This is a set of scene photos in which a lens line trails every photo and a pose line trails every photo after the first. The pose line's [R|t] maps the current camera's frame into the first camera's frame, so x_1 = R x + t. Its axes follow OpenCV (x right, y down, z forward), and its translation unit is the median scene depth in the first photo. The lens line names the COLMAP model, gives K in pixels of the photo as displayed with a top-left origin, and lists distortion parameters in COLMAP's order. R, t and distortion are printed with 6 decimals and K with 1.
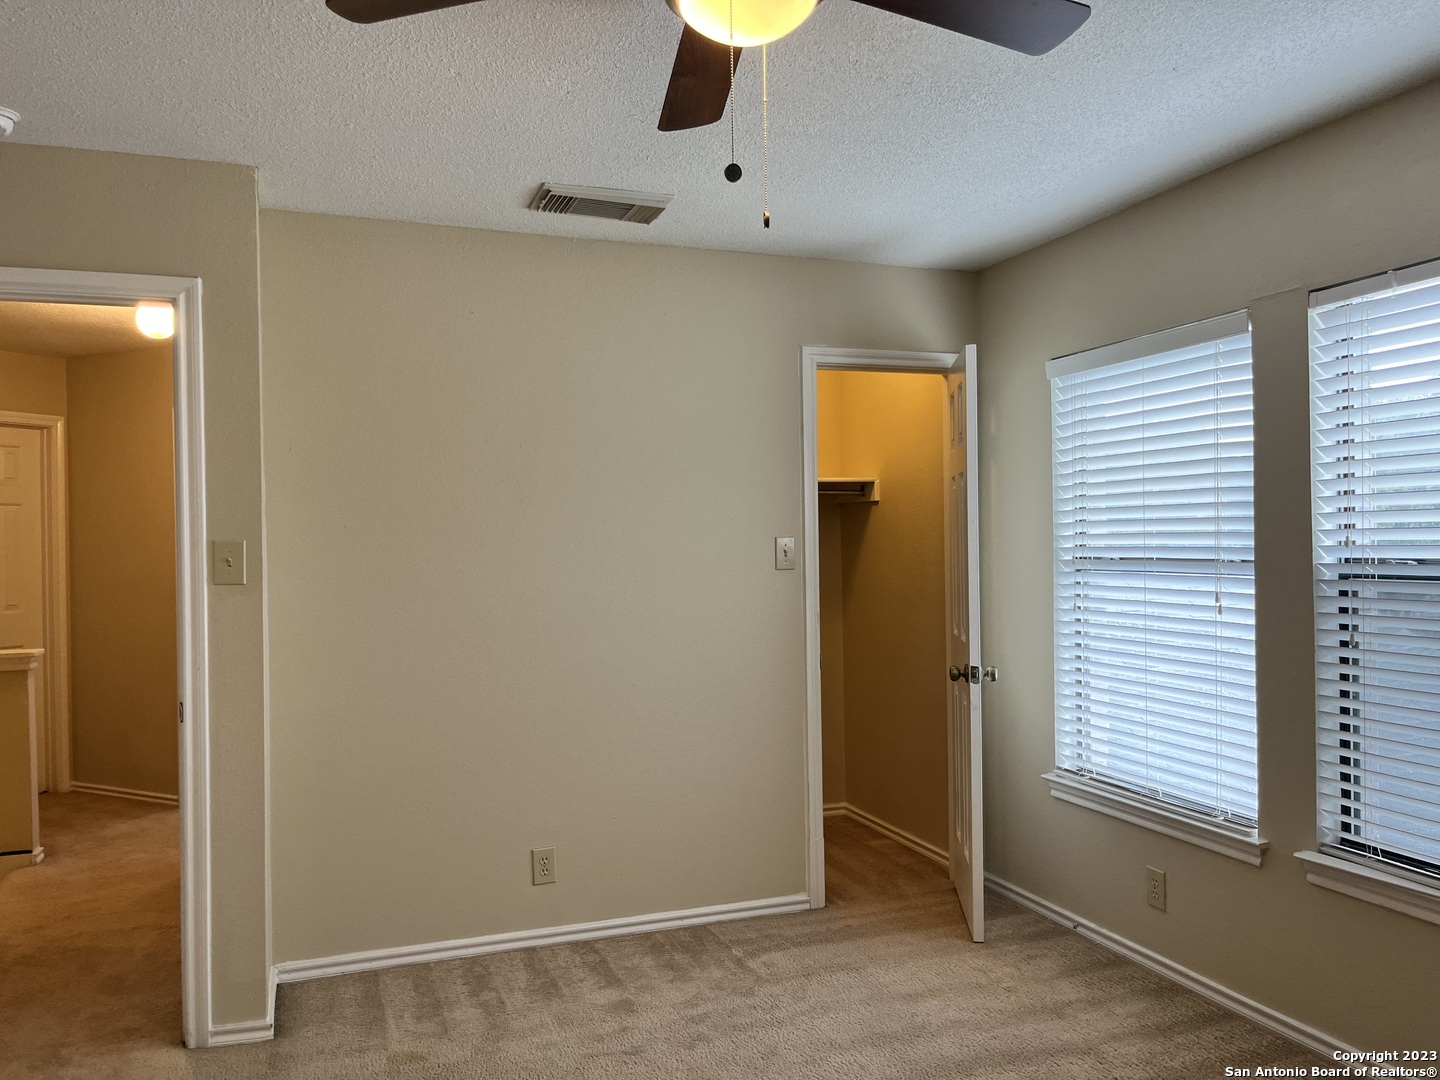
lens RADIAL K [[1109.8, 0, 723.6], [0, 1109.8, 544.3], [0, 0, 1]] dist [0.110312, -0.121710]
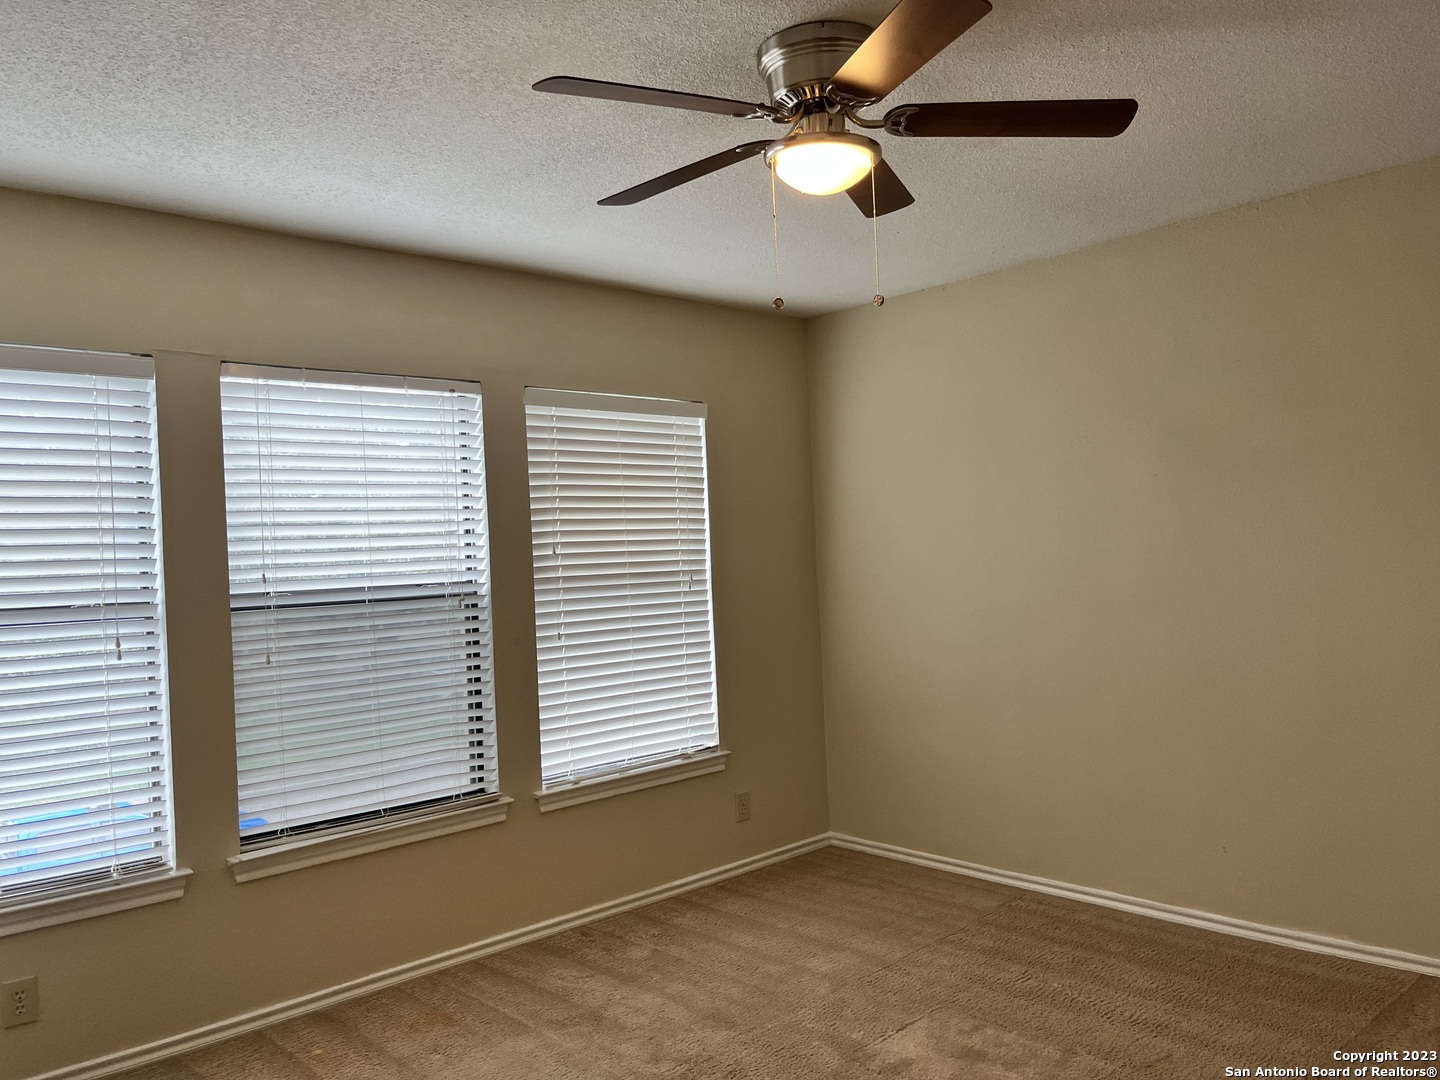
lens RADIAL K [[1109.8, 0, 723.6], [0, 1109.8, 544.3], [0, 0, 1]] dist [0.110312, -0.121710]
pose [[-0.386955, 0.050246, 0.920728, -0.680536], [0.055807, 0.997960, -0.031007, 0.024101], [-0.920408, 0.039384, -0.388970, 0.933685]]
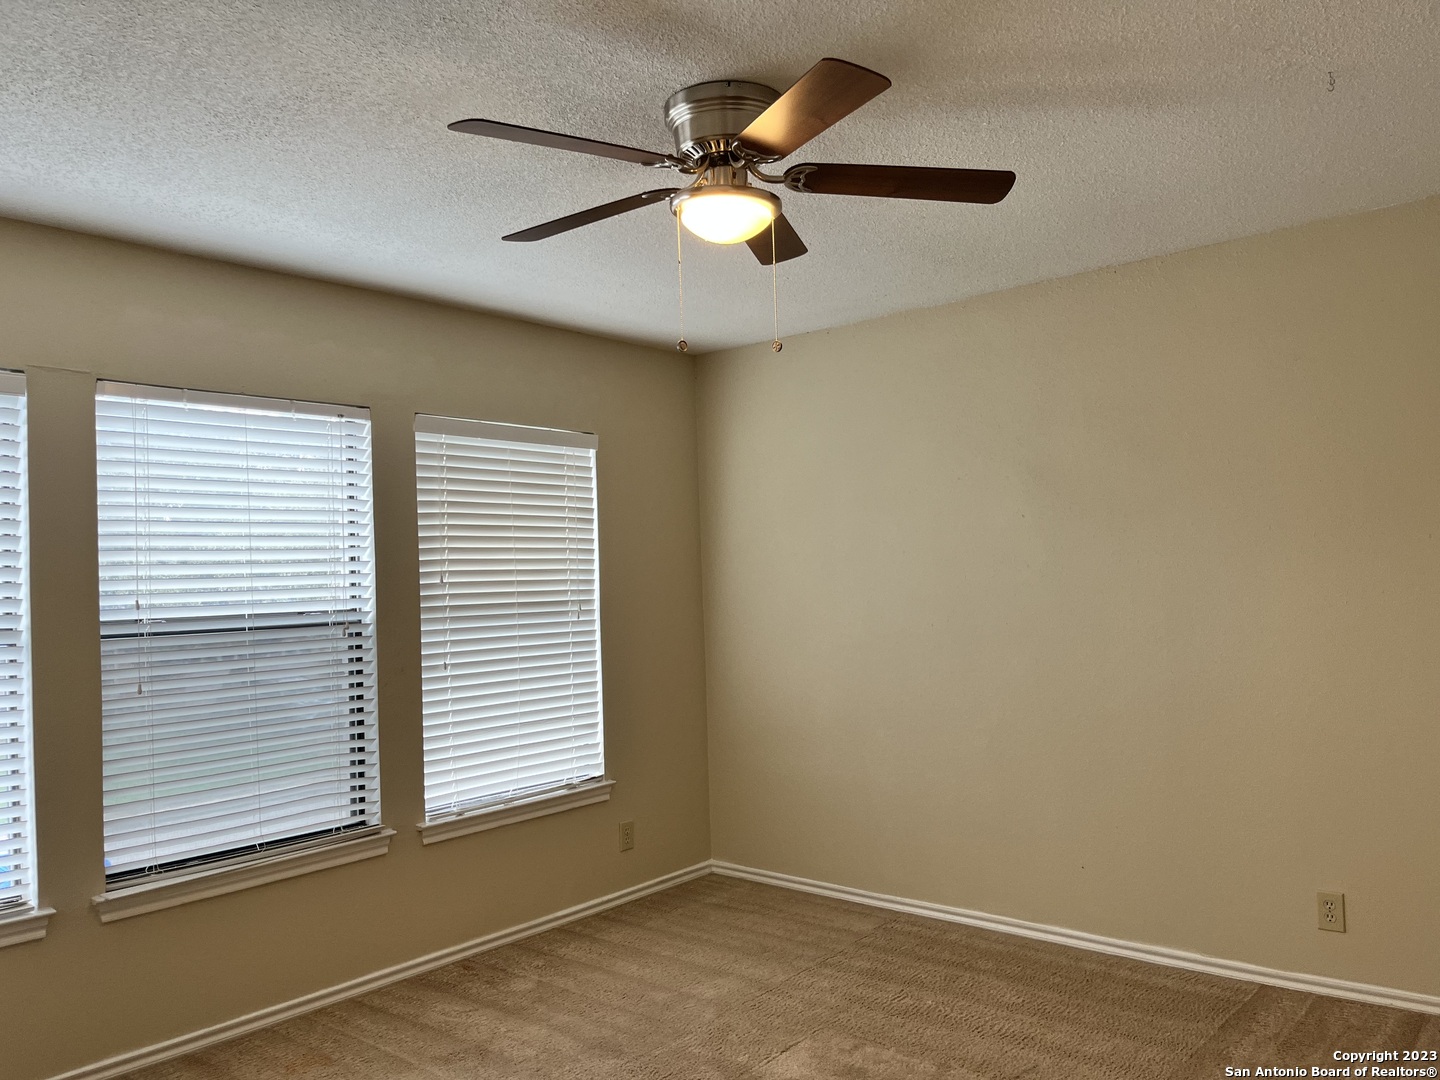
lens RADIAL K [[1116.3, 0, 718.3], [0, 1116.3, 546.4], [0, 0, 1]] dist [0.122198, -0.130117]
pose [[-0.489215, 0.066336, 0.869637, -0.698754], [0.046018, 0.997678, -0.050215, 0.022623], [-0.870948, 0.015453, -0.491131, 0.970463]]
